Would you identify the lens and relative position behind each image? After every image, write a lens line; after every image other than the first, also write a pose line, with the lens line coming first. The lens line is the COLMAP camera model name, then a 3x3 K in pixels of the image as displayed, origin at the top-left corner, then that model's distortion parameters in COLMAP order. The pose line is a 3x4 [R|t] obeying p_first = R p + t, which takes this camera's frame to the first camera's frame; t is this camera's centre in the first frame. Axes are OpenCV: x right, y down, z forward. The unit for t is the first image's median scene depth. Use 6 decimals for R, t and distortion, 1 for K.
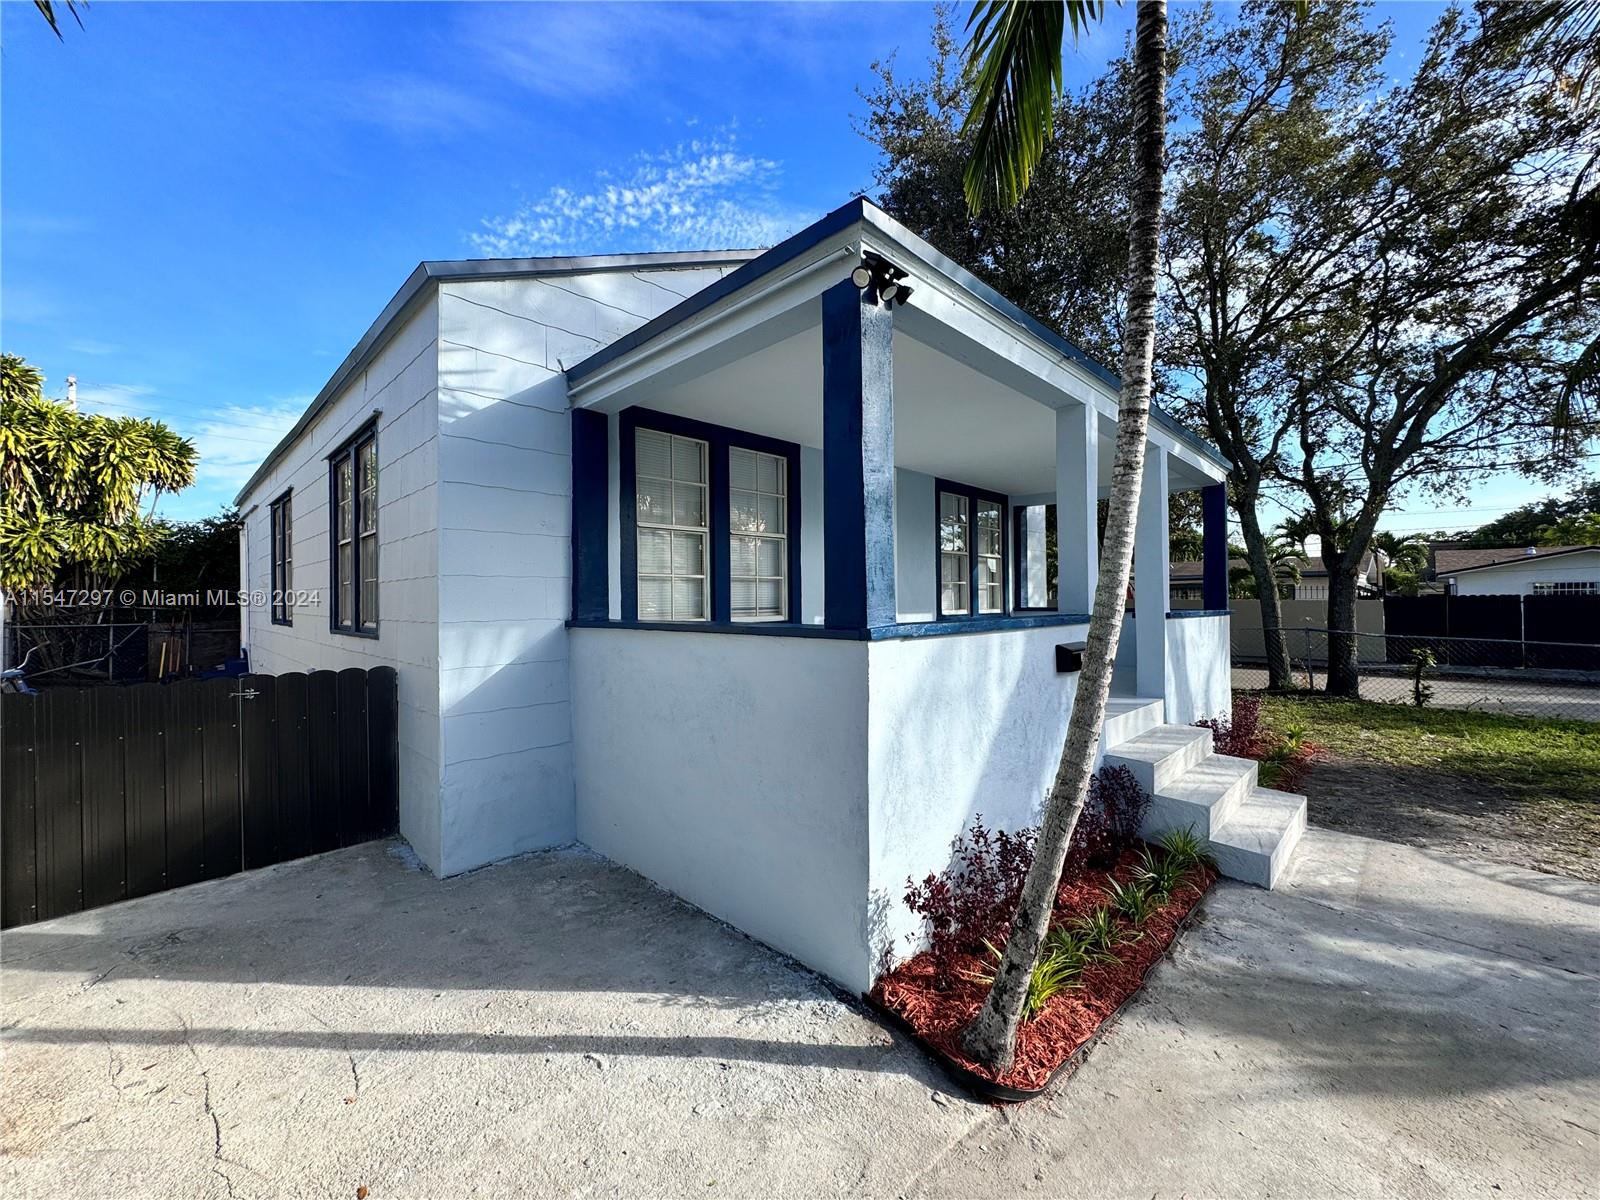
lens RADIAL K [[638.1, 0, 801.9], [0, 638.1, 600.5], [0, 0, 1]] dist [-0.001639, -0.000110]
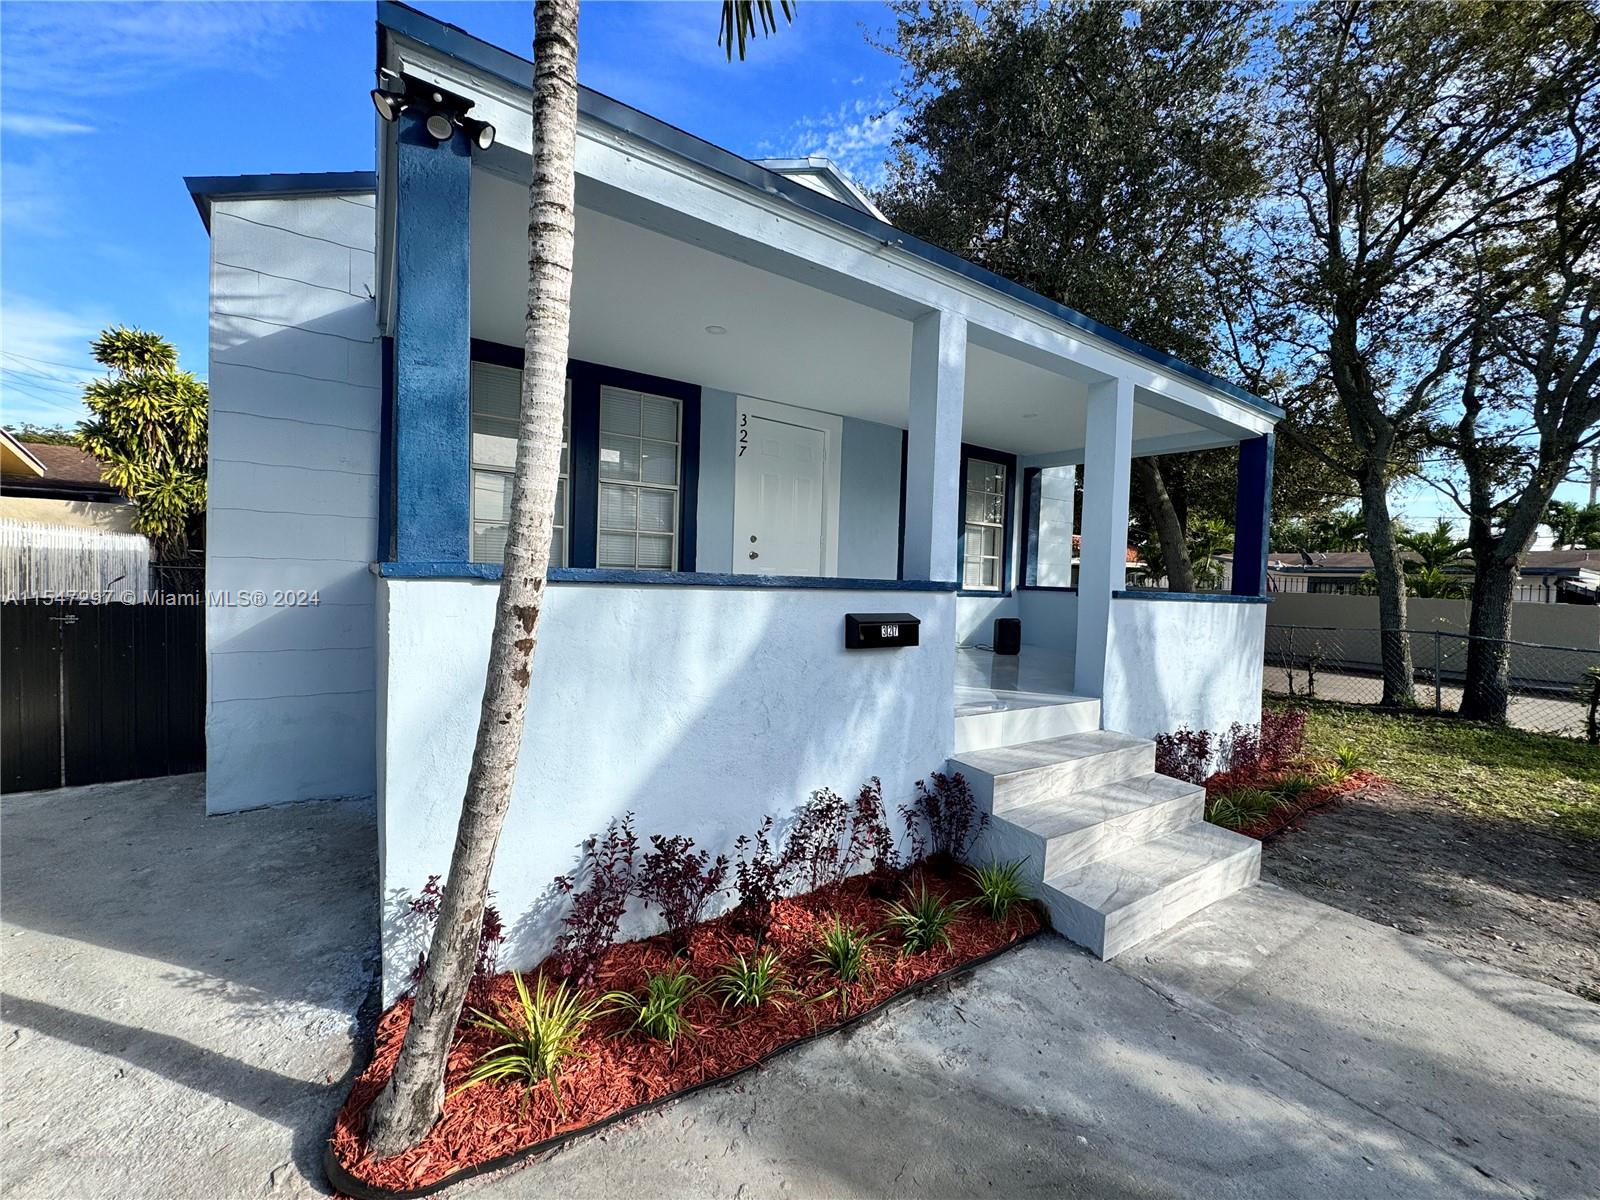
lens RADIAL K [[638.1, 0, 805.9], [0, 638.1, 600.3], [0, 0, 1]] dist [-0.001639, -0.000110]
pose [[0.979273, 0.048674, -0.196609, 0.406365], [-0.042142, 0.998416, 0.037278, 0.020202], [0.198112, -0.028220, 0.979773, 0.173049]]
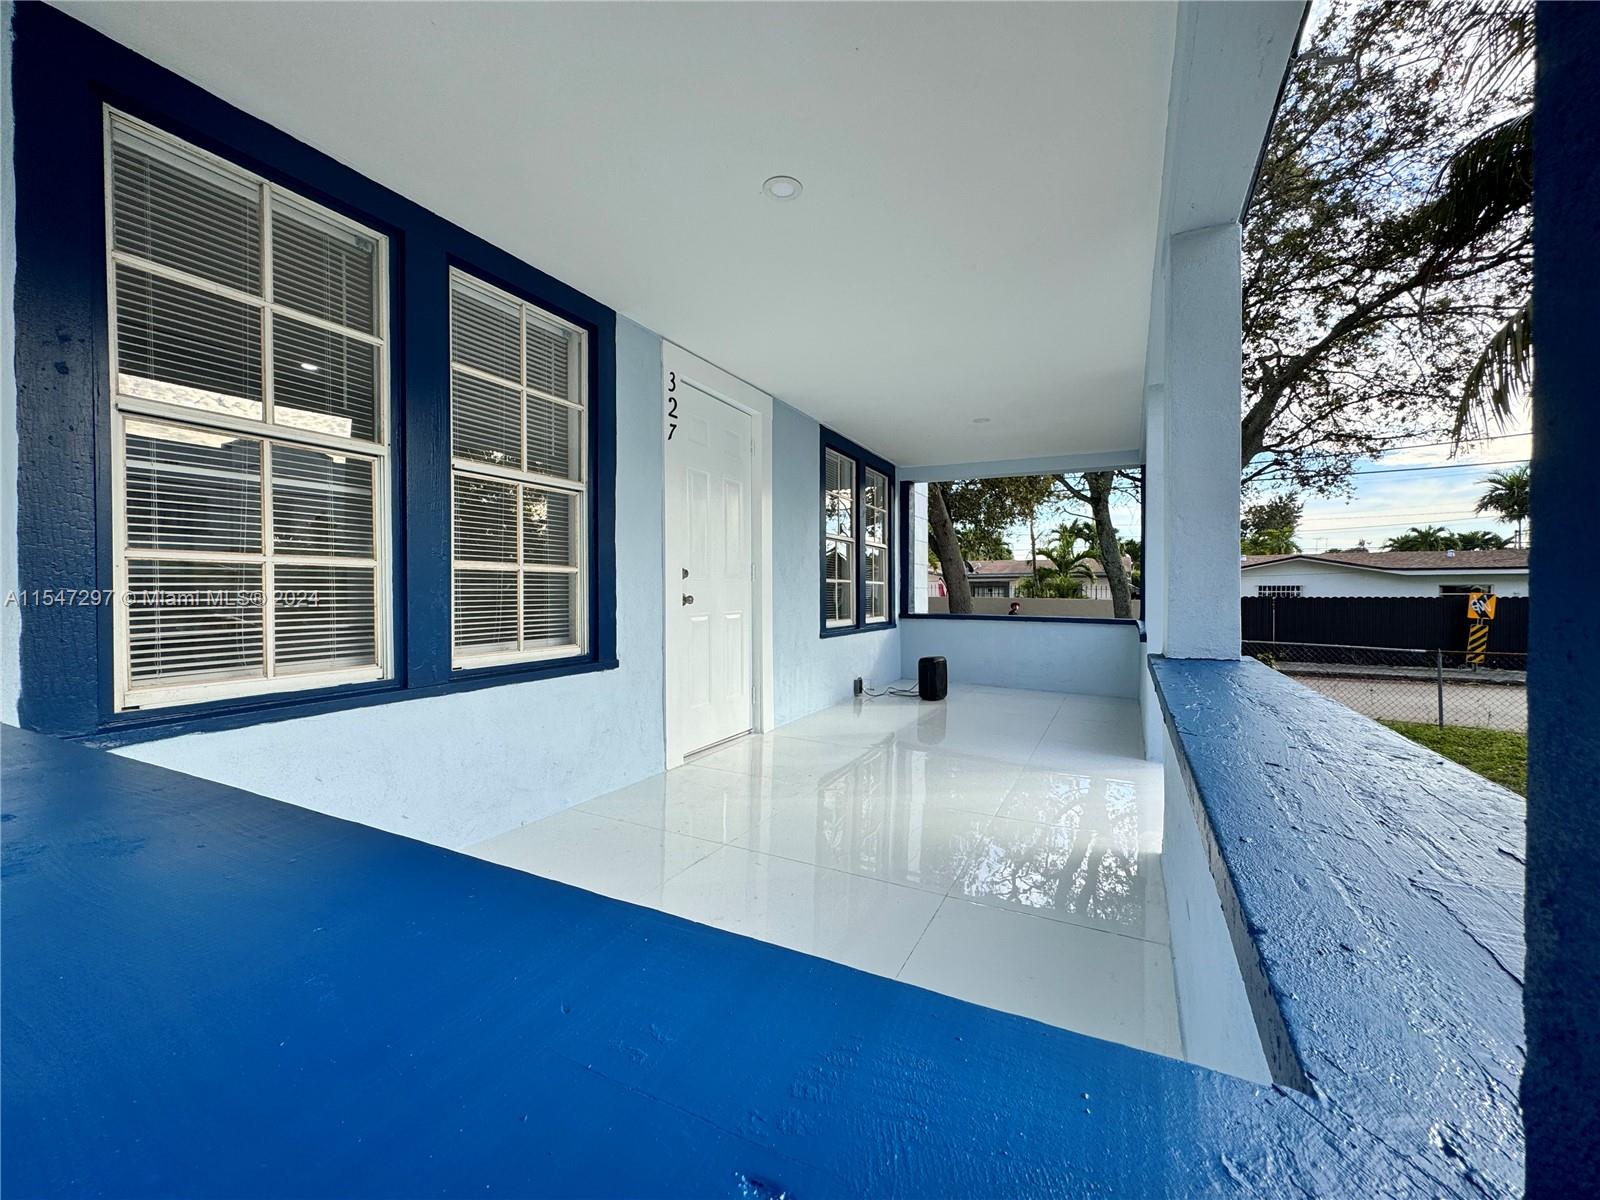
lens RADIAL K [[638.1, 0, 796.4], [0, 638.1, 600.9], [0, 0, 1]] dist [-0.001639, -0.000110]
pose [[0.956550, 0.005782, 0.291510, -0.013939], [-0.009441, 0.999893, 0.011145, -0.021524], [-0.291414, -0.013413, 0.956503, 0.559984]]
